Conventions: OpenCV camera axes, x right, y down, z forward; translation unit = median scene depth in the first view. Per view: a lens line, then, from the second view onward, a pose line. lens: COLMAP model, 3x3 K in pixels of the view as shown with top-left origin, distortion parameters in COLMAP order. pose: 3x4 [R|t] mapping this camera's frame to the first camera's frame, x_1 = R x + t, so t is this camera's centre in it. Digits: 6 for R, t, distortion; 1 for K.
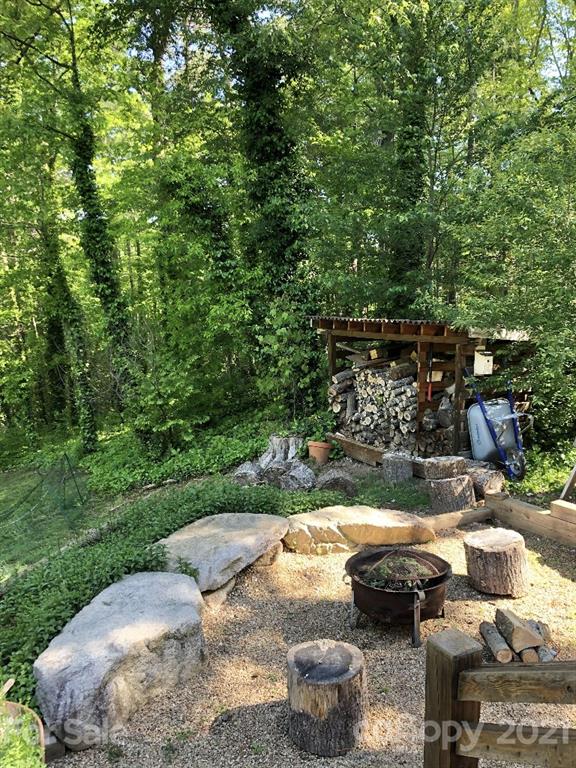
lens RADIAL K [[648.0, 0, 286.1], [0, 648.0, 383.3], [0, 0, 1]] dist [0.004163, 0.003853]
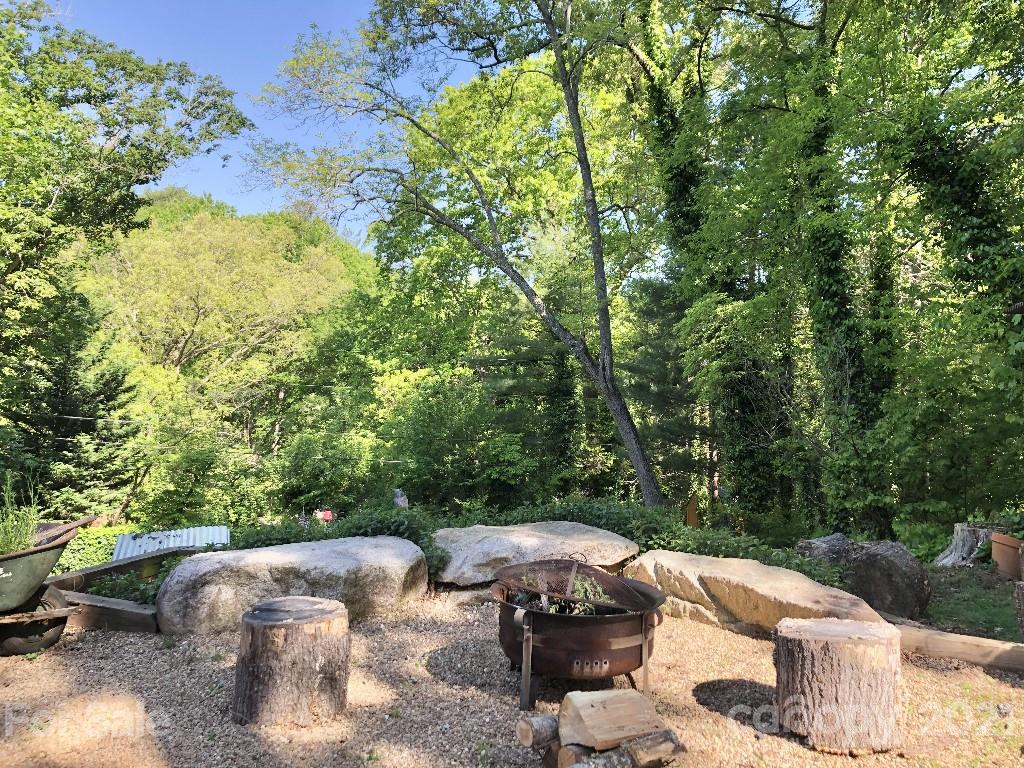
lens RADIAL K [[864.0, 0, 508.0], [0, 864.0, 385.3], [0, 0, 1]] dist [0.004163, 0.003853]
pose [[0.618004, 0.048979, -0.784648, 0.595596], [-0.151351, 0.986800, -0.057610, 0.115577], [0.771468, 0.154360, 0.617260, 0.325574]]
